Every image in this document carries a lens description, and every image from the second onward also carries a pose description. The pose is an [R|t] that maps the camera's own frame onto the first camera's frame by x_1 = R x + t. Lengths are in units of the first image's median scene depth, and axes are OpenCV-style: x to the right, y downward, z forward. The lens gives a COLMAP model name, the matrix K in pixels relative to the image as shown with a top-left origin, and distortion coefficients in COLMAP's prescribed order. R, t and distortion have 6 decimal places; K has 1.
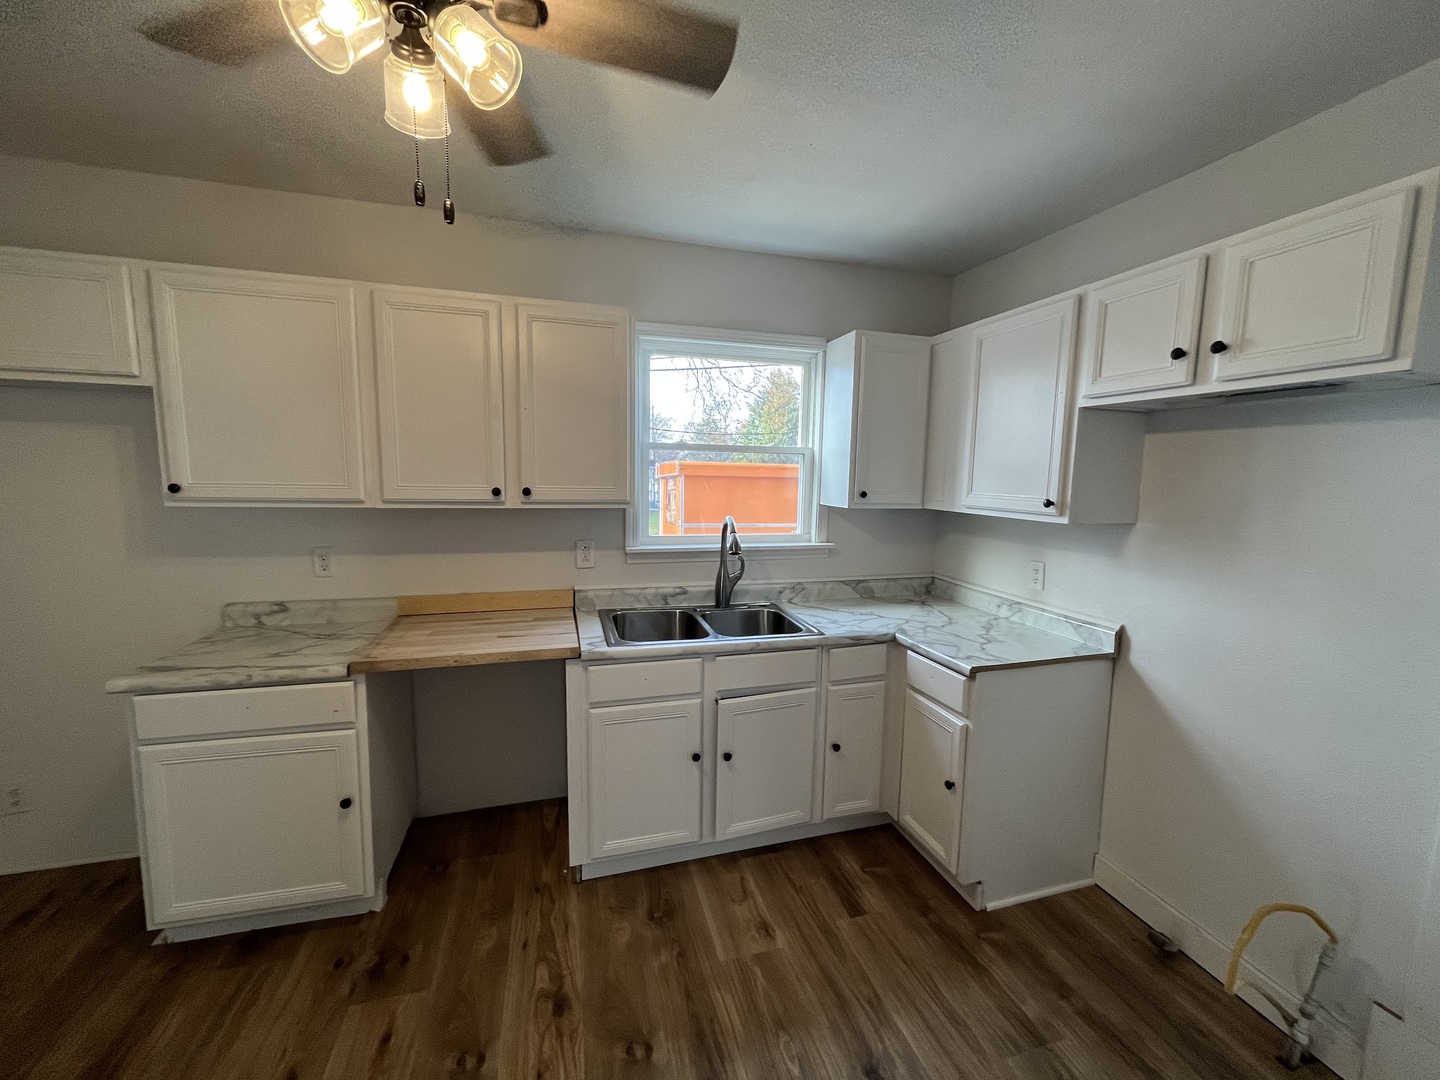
lens RADIAL K [[578.4, 0, 721.3], [0, 578.4, 542.7], [0, 0, 1]] dist [-0.003461, -0.000030]
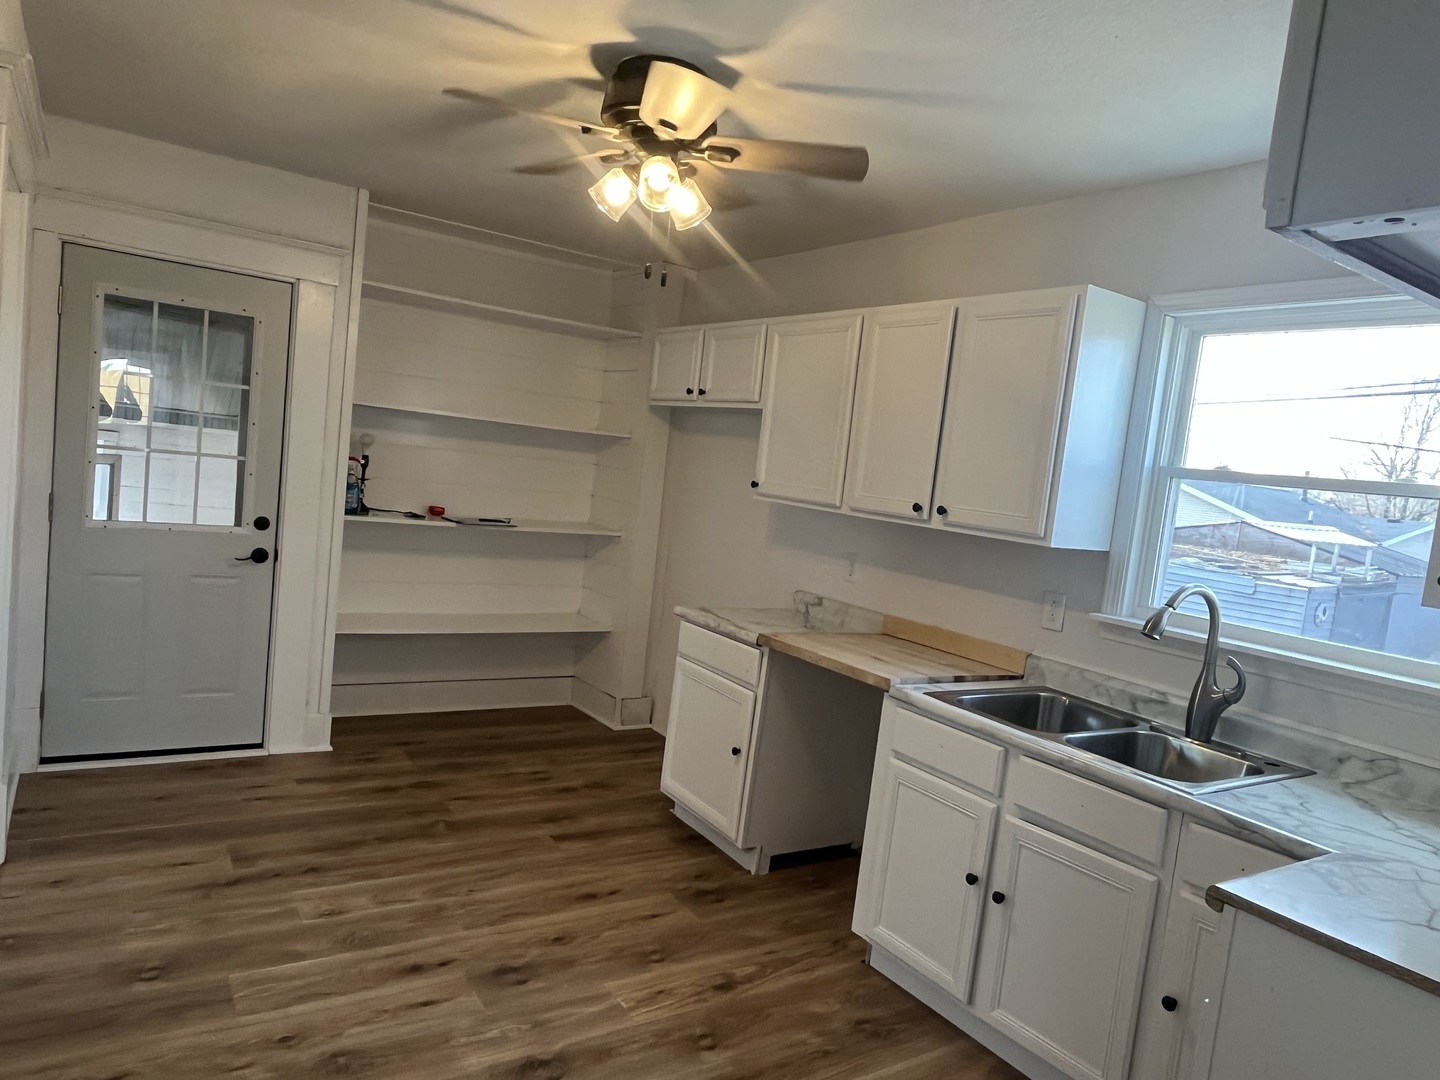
lens RADIAL K [[943.9, 0, 714.3], [0, 943.9, 552.2], [0, 0, 1]] dist [-0.003676, -0.000470]
pose [[0.290034, 0.102356, -0.951527, 1.045818], [-0.222113, 0.974315, 0.037106, -0.003146], [0.930885, 0.200585, 0.305319, 0.275579]]
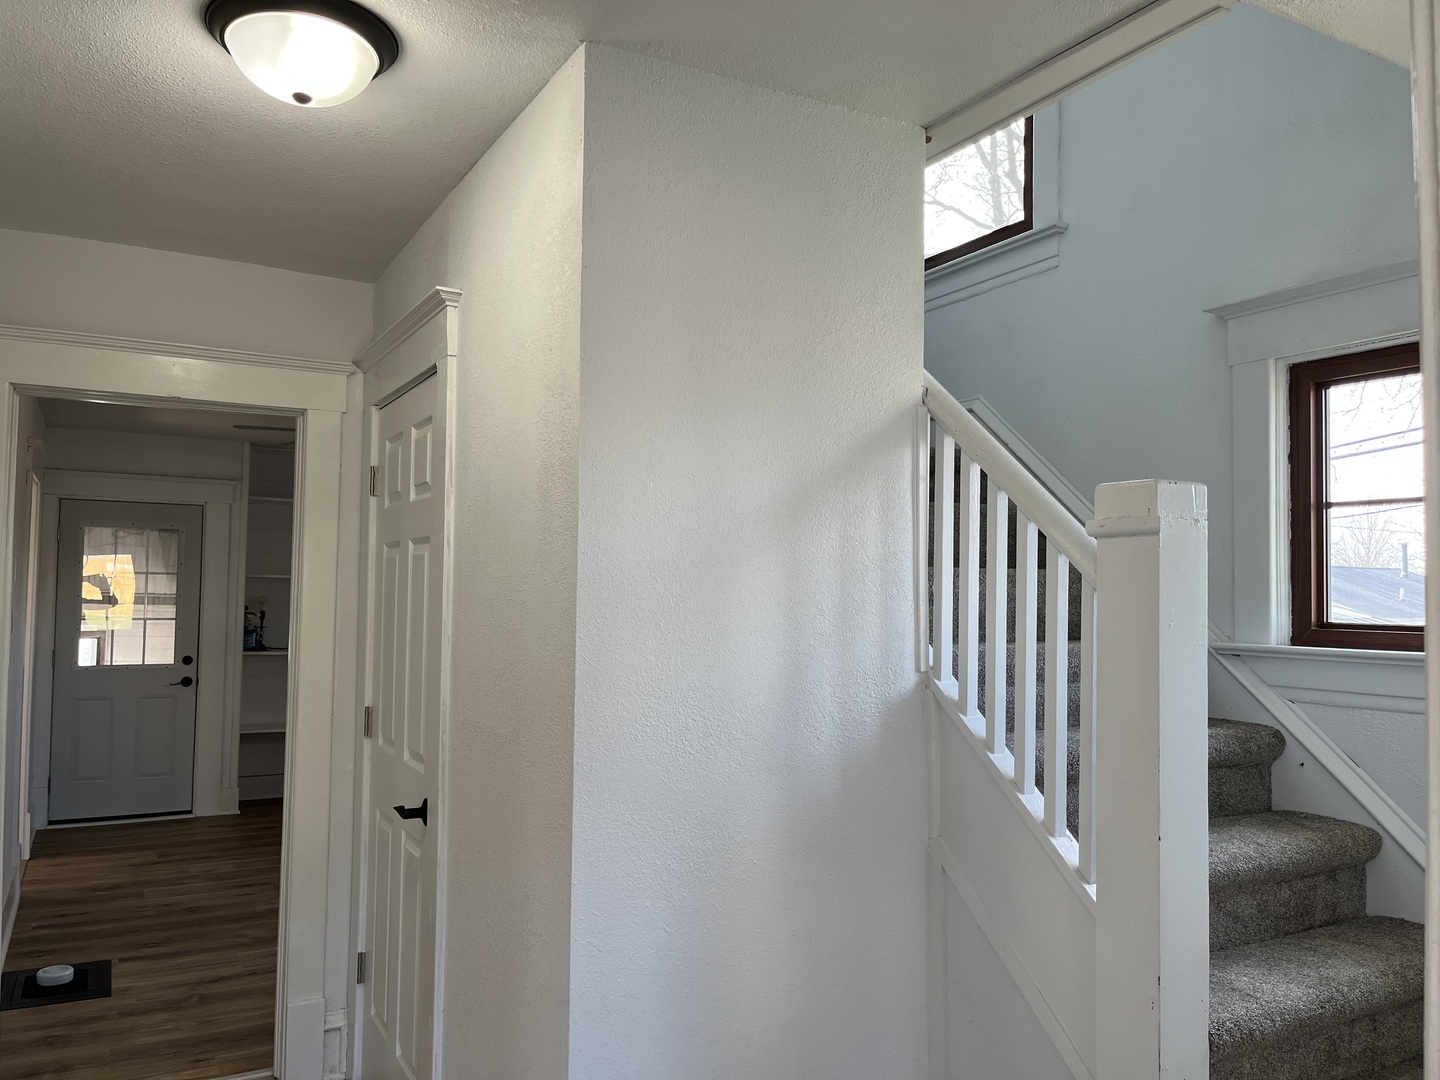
lens RADIAL K [[1093.6, 0, 704.9], [0, 1093.6, 549.3], [0, 0, 1]] dist [0.063293, -0.087519]
pose [[0.210049, -0.060699, -0.975805, 2.814116], [-0.132001, 0.987172, -0.089821, -0.030010], [0.968739, 0.147674, 0.199342, 0.871225]]
